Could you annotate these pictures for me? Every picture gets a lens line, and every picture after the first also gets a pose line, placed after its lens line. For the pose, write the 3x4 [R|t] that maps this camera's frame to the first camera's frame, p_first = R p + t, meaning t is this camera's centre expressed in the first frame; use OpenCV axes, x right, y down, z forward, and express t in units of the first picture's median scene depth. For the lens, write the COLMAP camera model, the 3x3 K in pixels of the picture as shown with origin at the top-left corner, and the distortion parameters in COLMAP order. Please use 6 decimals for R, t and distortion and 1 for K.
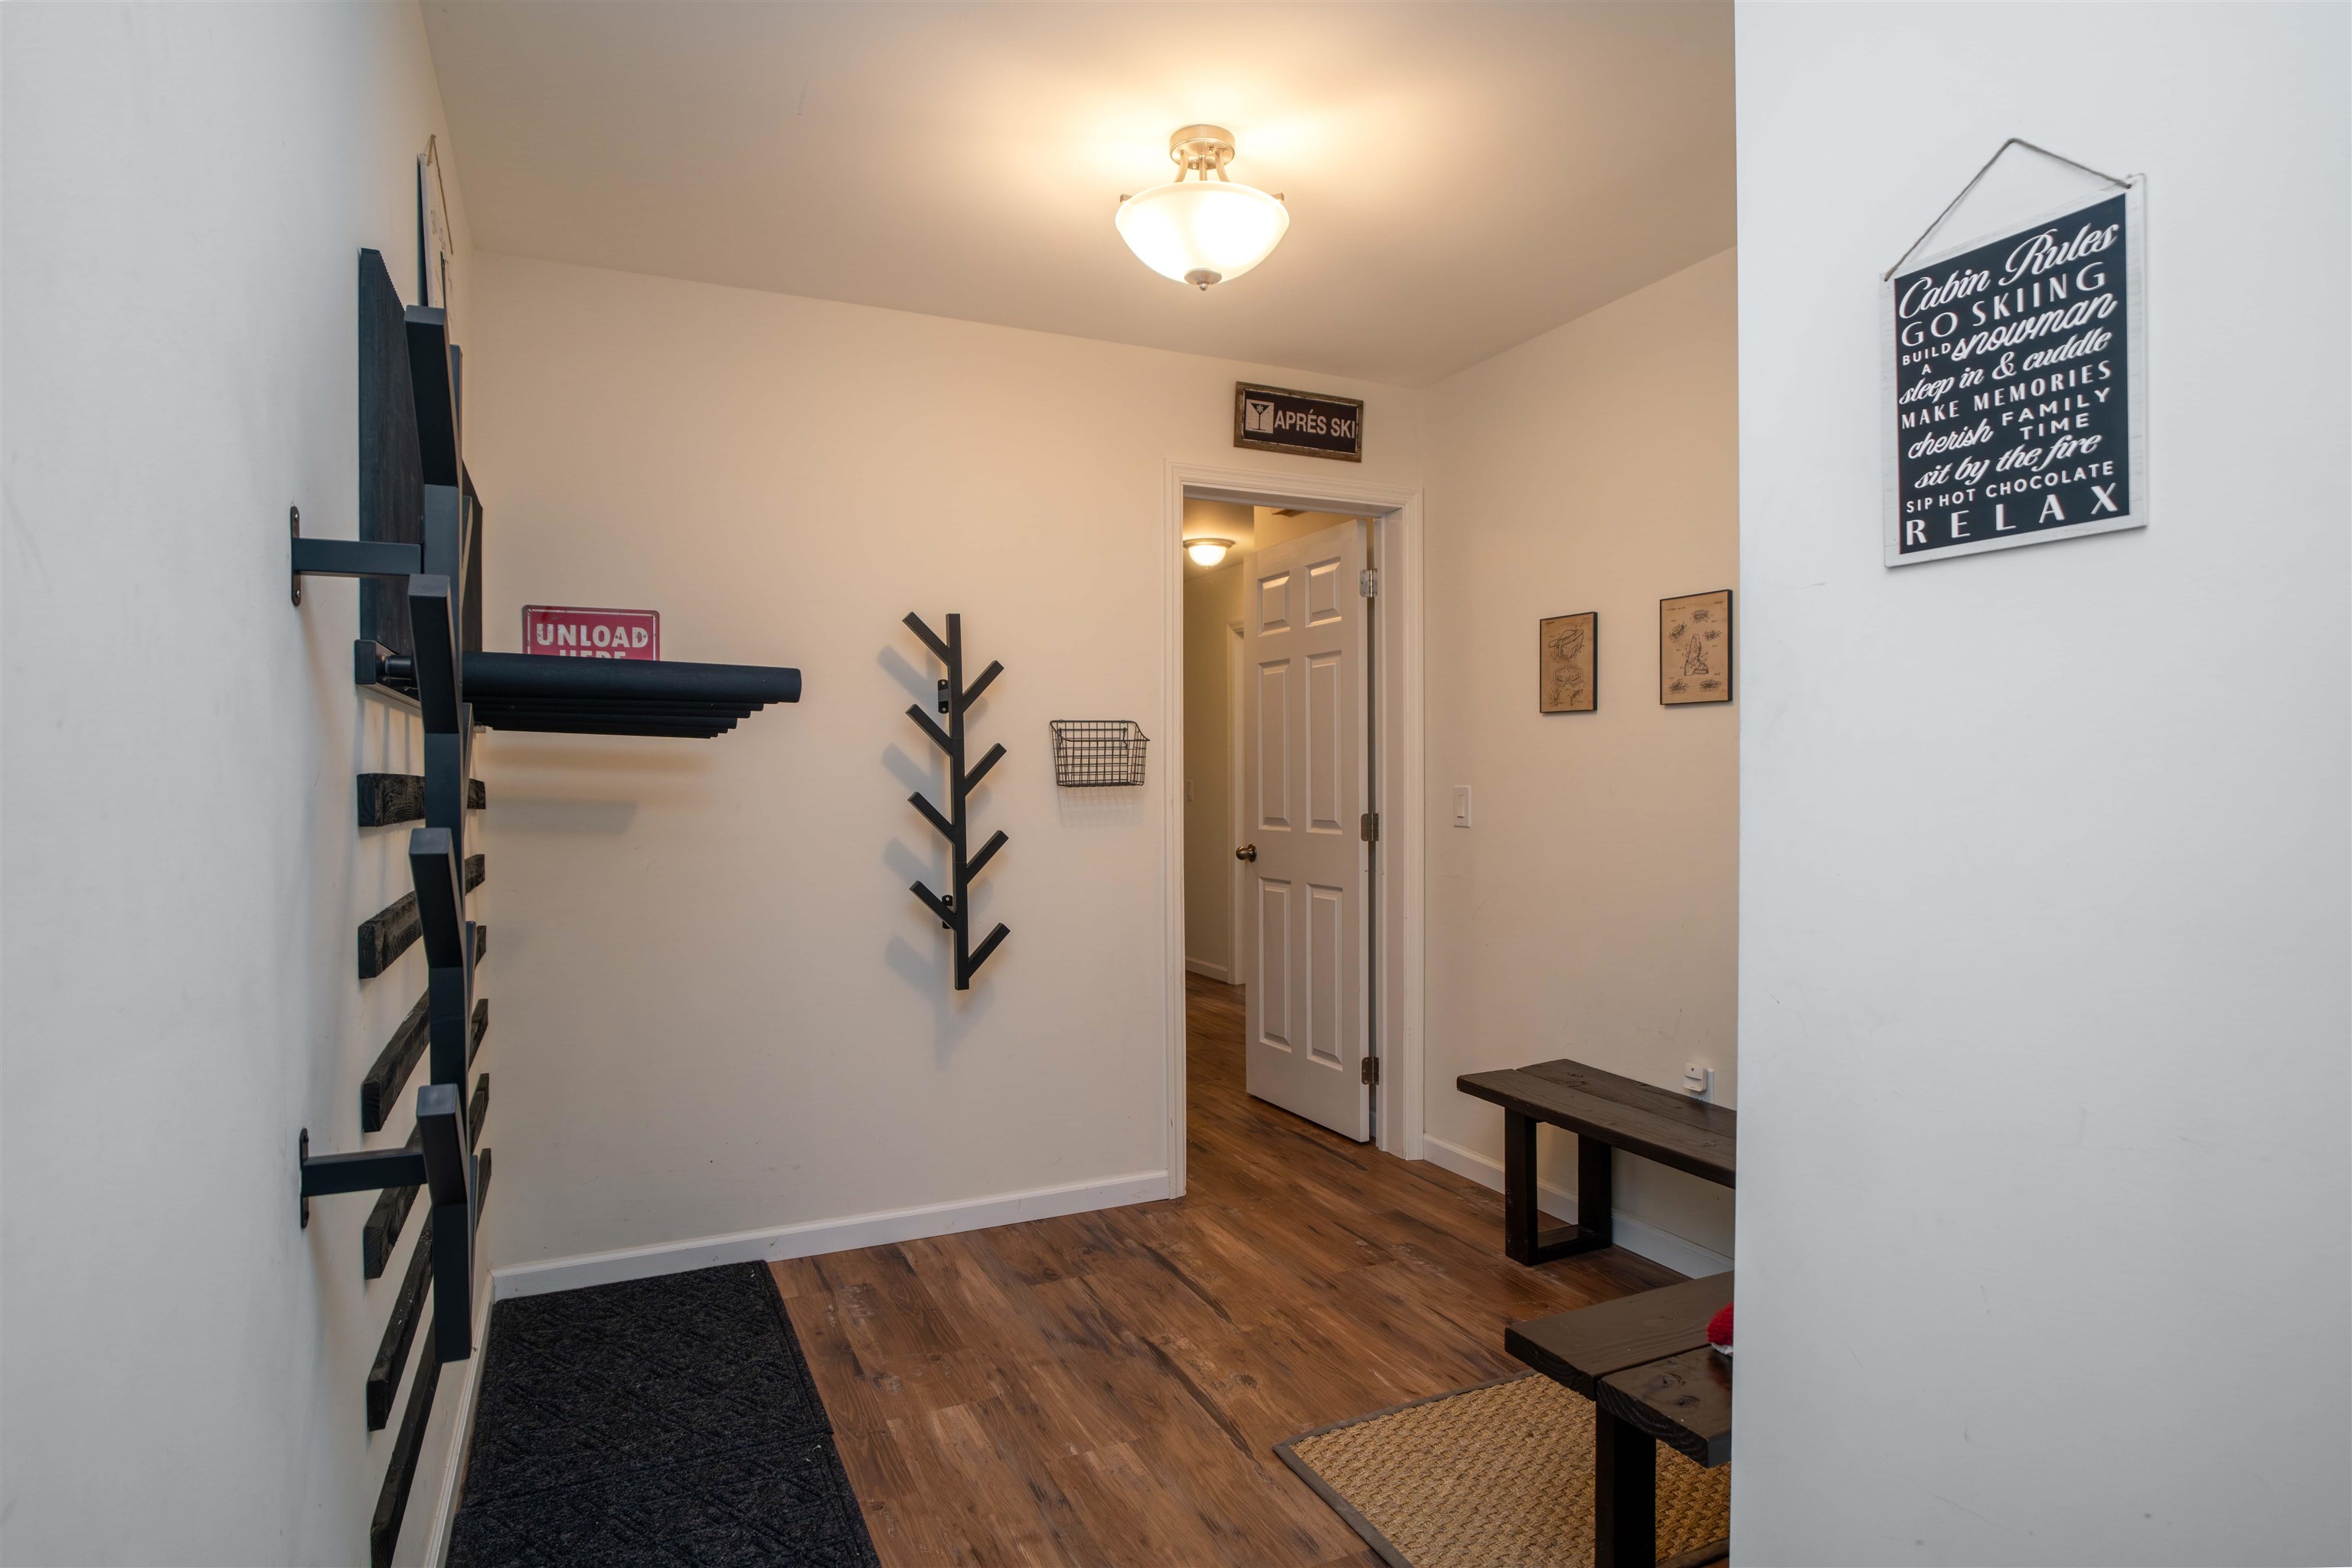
lens RADIAL K [[1221.6, 0, 1174.9], [0, 1221.6, 782.0], [0, 0, 1]] dist [-0.016128, 0.003633]
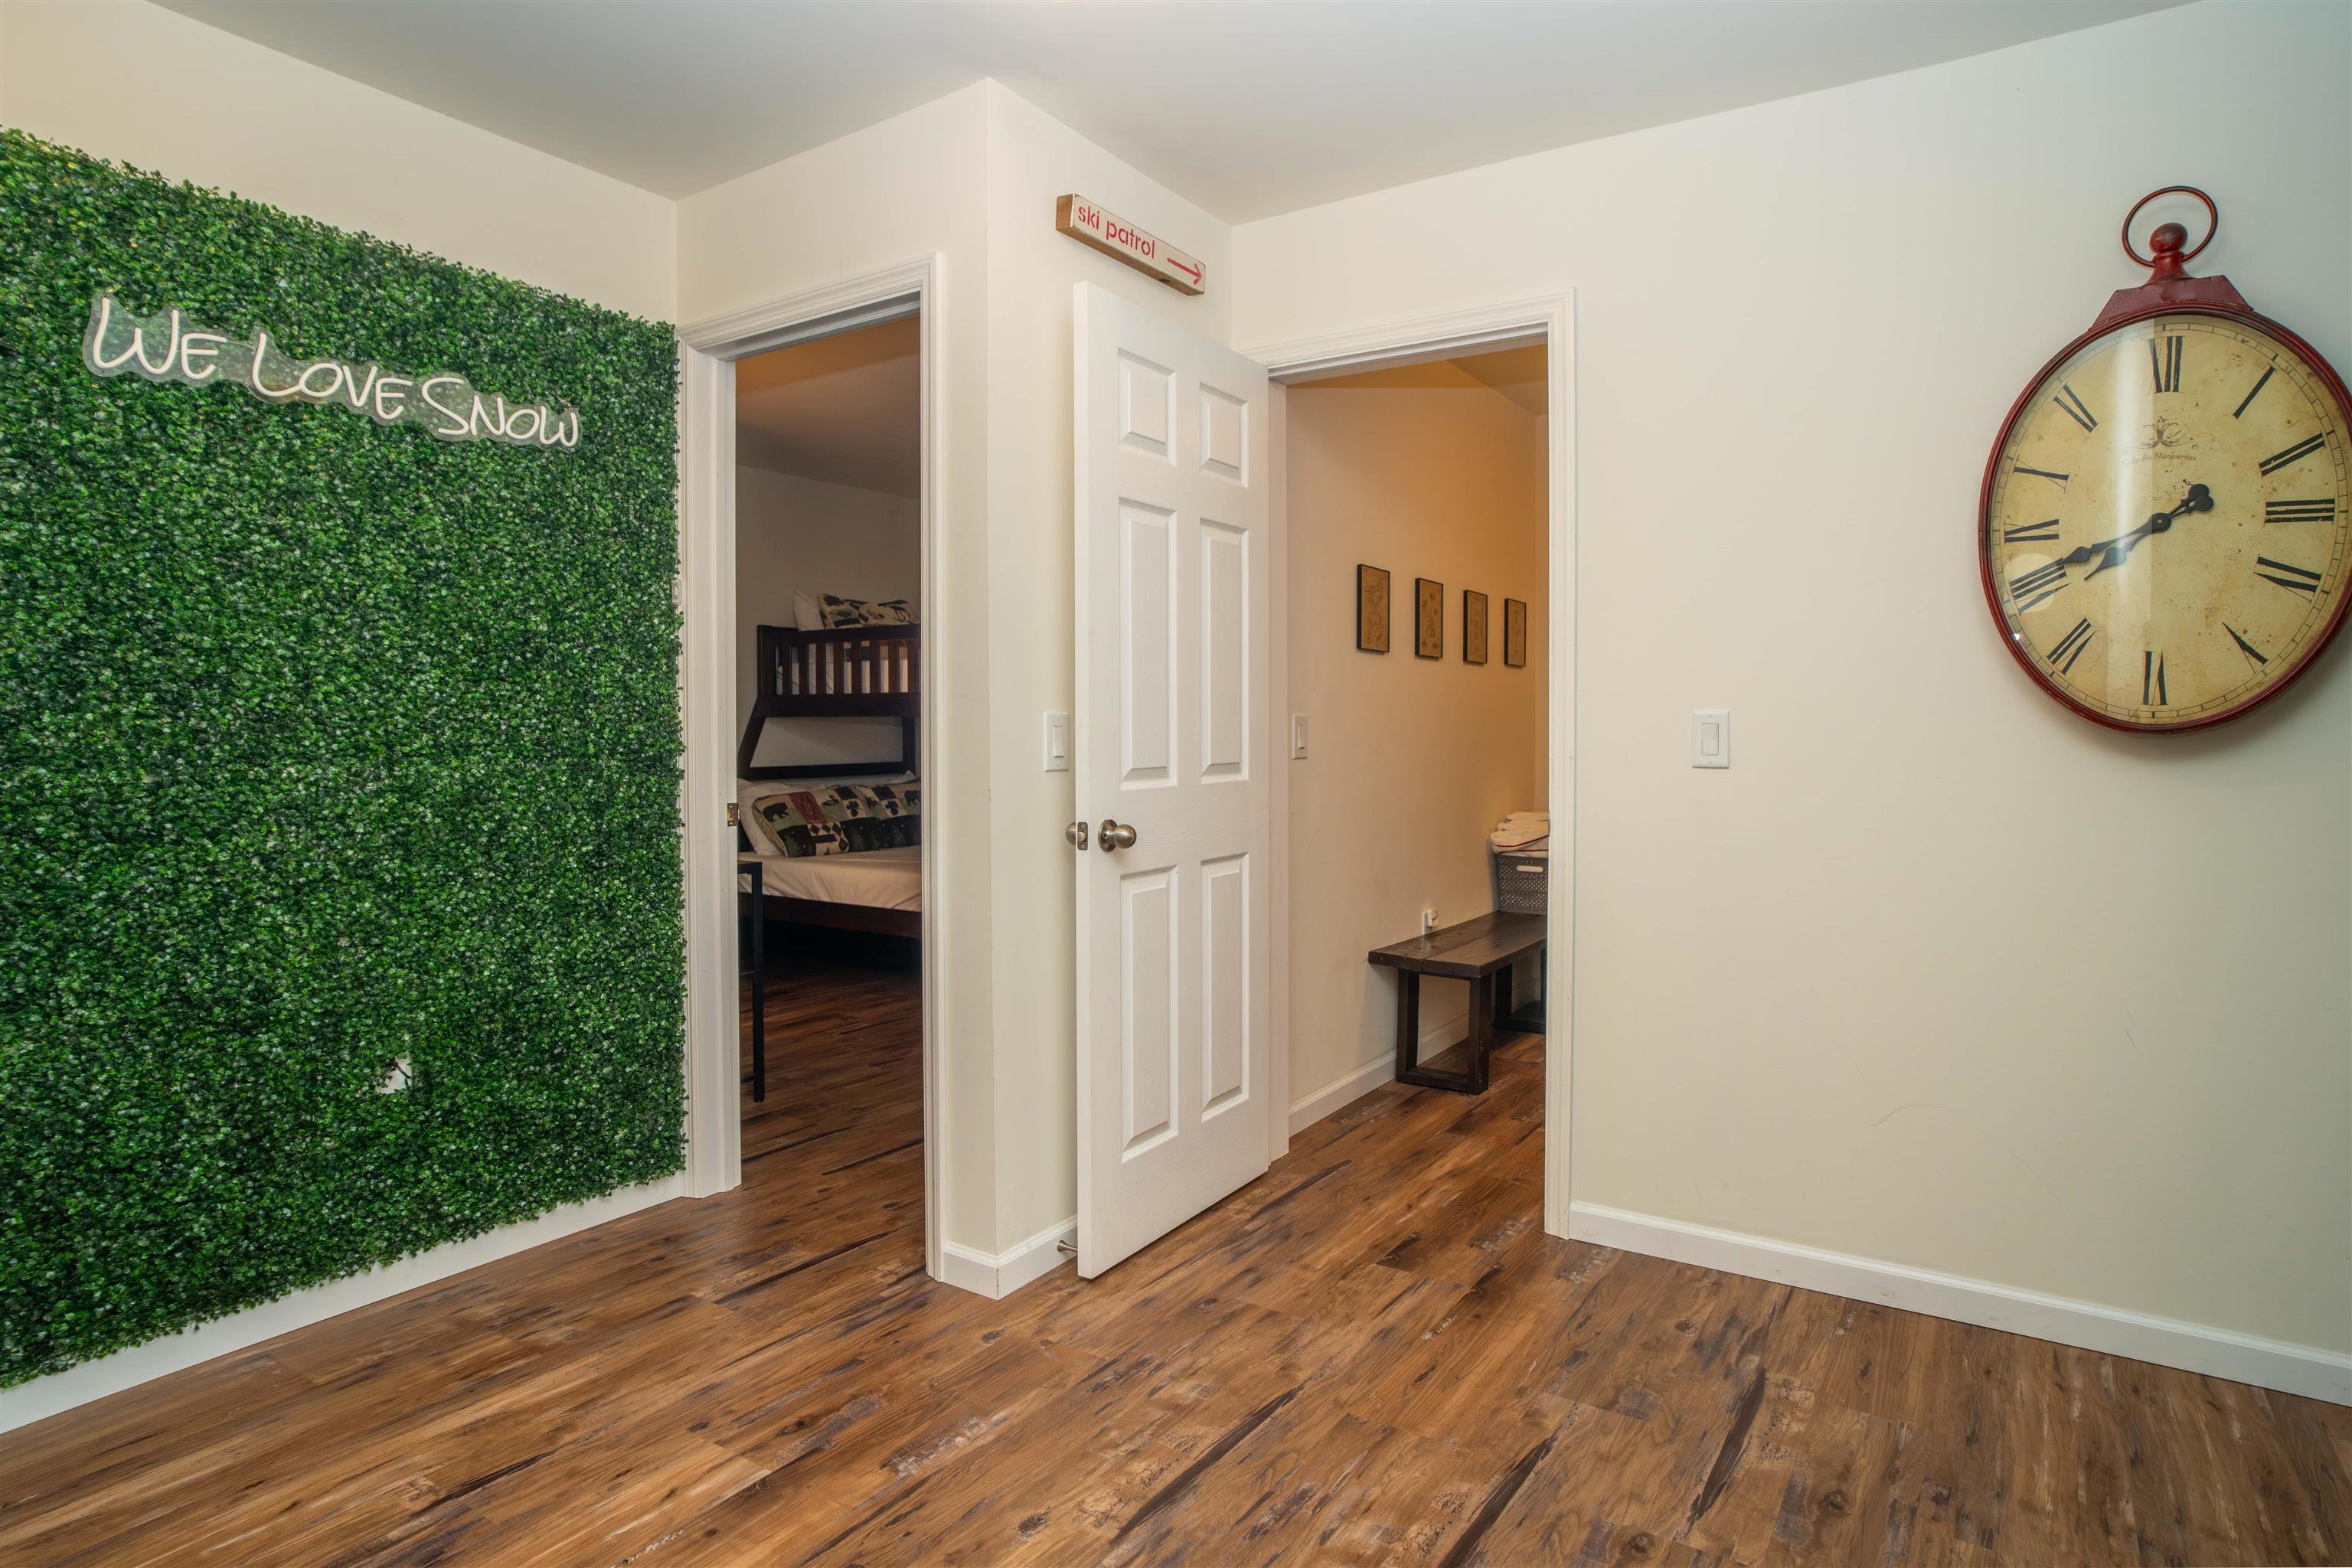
lens RADIAL K [[1268.7, 0, 1185.3], [0, 1268.7, 775.8], [0, 0, 1]] dist [-0.001082, 0.005104]
pose [[-0.520406, -0.021867, 0.853639, -0.657622], [0.004532, 0.999587, 0.028369, 0.022535], [-0.853907, 0.018631, -0.520092, 1.878362]]
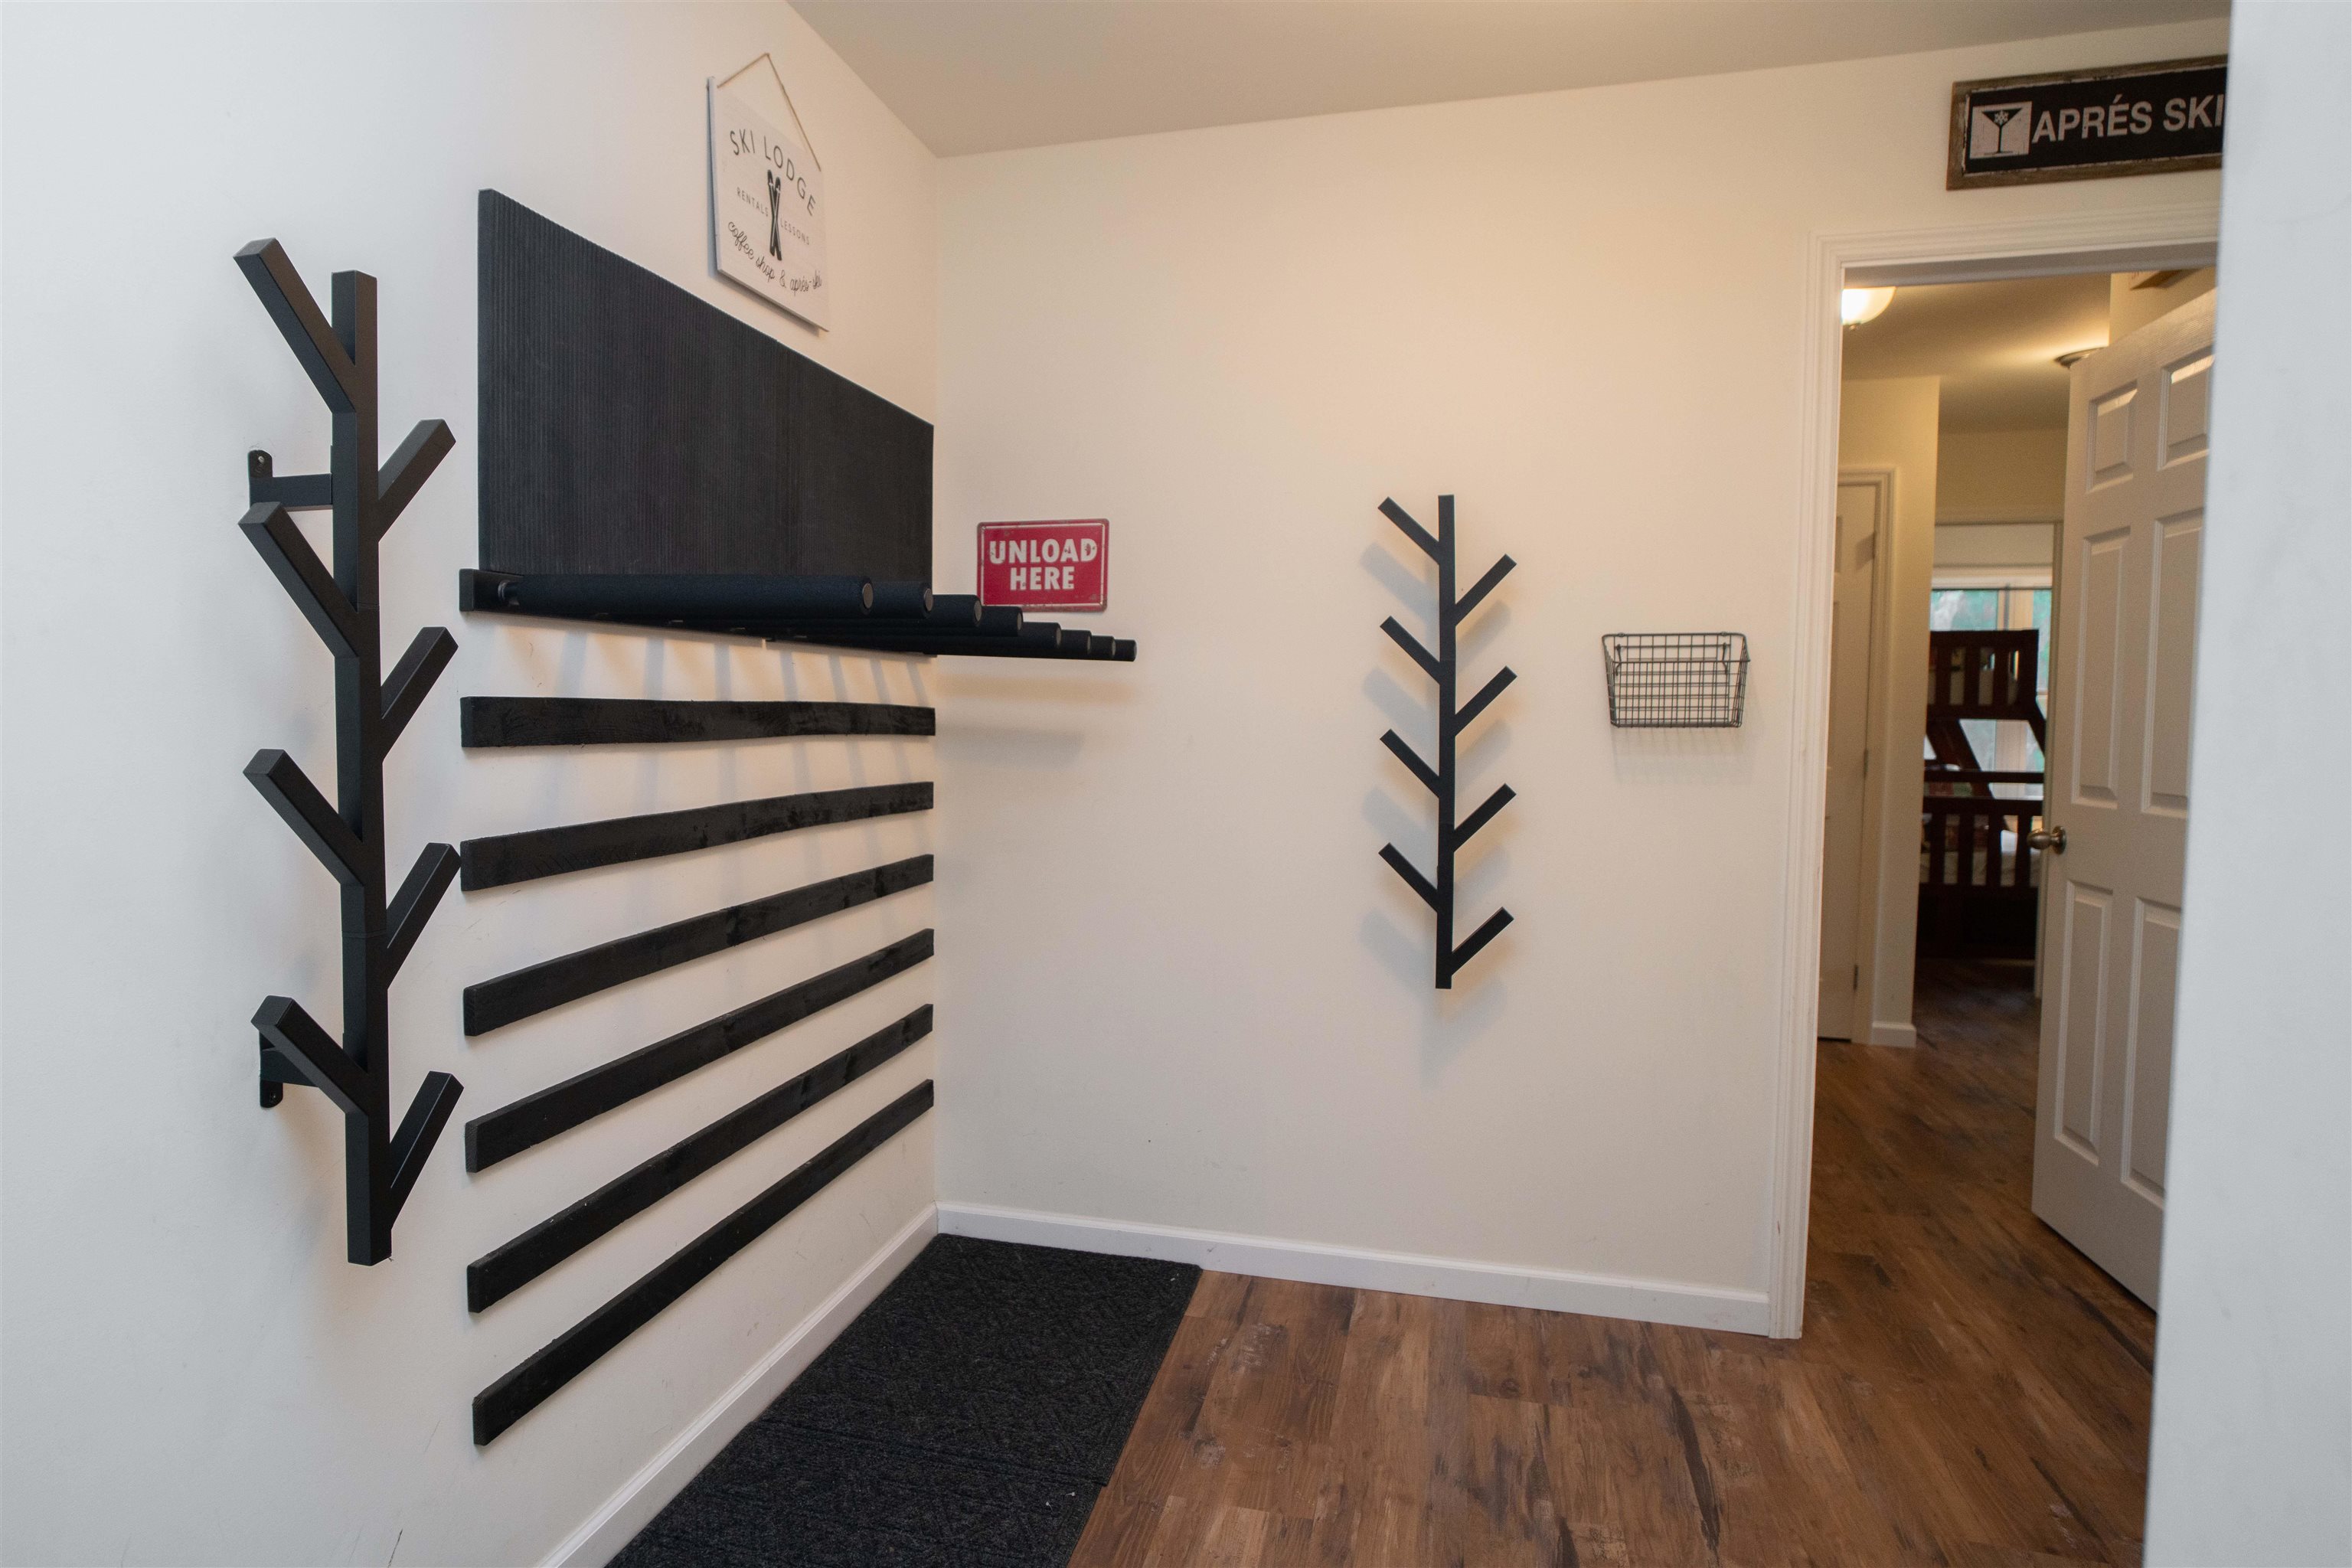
lens RADIAL K [[1410.9, 0, 1058.0], [0, 1410.9, 772.4], [0, 0, 1]] dist [-0.037582, 0.023662]
pose [[0.752286, 0.044215, -0.657351, 0.215832], [-0.017059, 0.998718, 0.047653, -0.003365], [0.658615, -0.024634, 0.752076, 0.179680]]
